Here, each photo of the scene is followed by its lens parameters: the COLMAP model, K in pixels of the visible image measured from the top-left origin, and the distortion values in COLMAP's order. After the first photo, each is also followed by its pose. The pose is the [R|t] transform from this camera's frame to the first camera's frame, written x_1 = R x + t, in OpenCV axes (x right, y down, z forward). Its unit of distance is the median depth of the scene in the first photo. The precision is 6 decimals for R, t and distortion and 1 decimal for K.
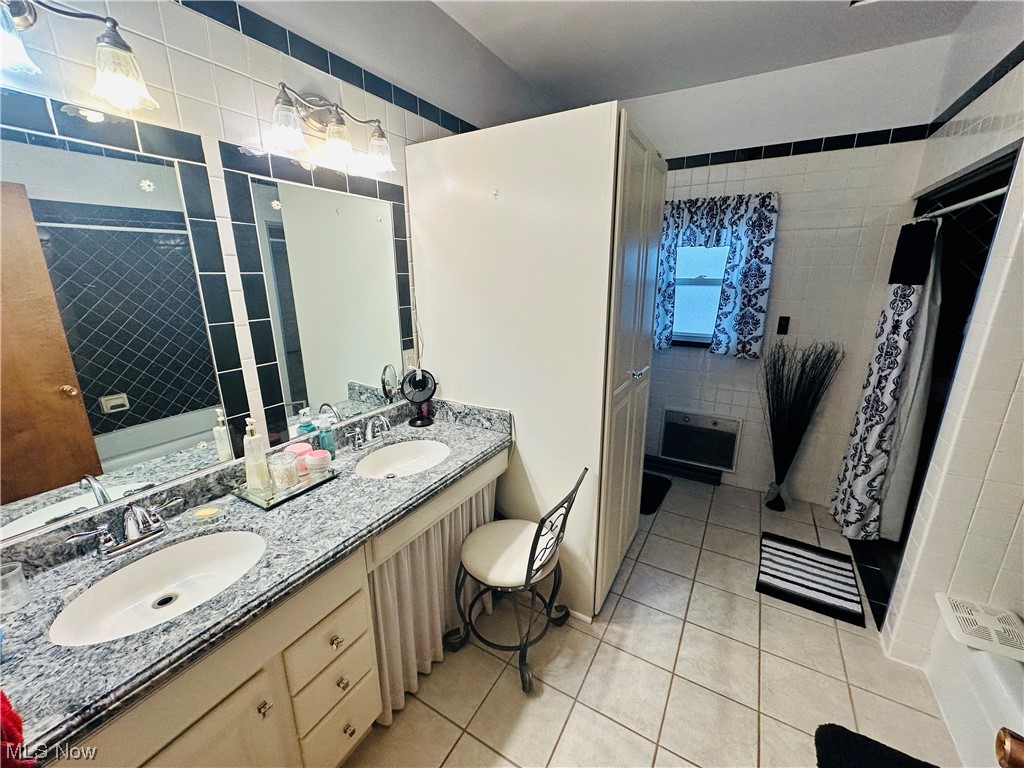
lens RADIAL K [[407.5, 0, 513.8], [0, 407.5, 382.0], [0, 0, 1]] dist [-0.002143, 0.000804]
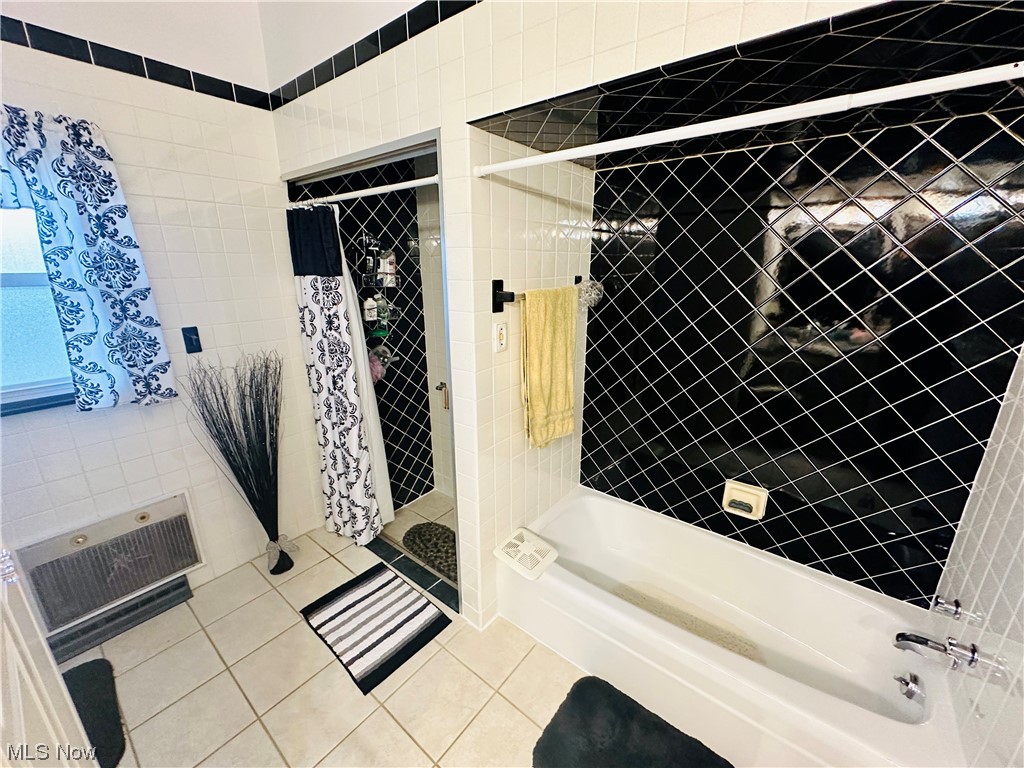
lens RADIAL K [[407.5, 0, 514.9], [0, 407.5, 386.1], [0, 0, 1]] dist [-0.002143, 0.000804]
pose [[0.142454, -0.274167, 0.951073, 0.066991], [0.256569, 0.938258, 0.232043, -0.089360], [-0.955970, 0.210961, 0.204001, 0.368658]]
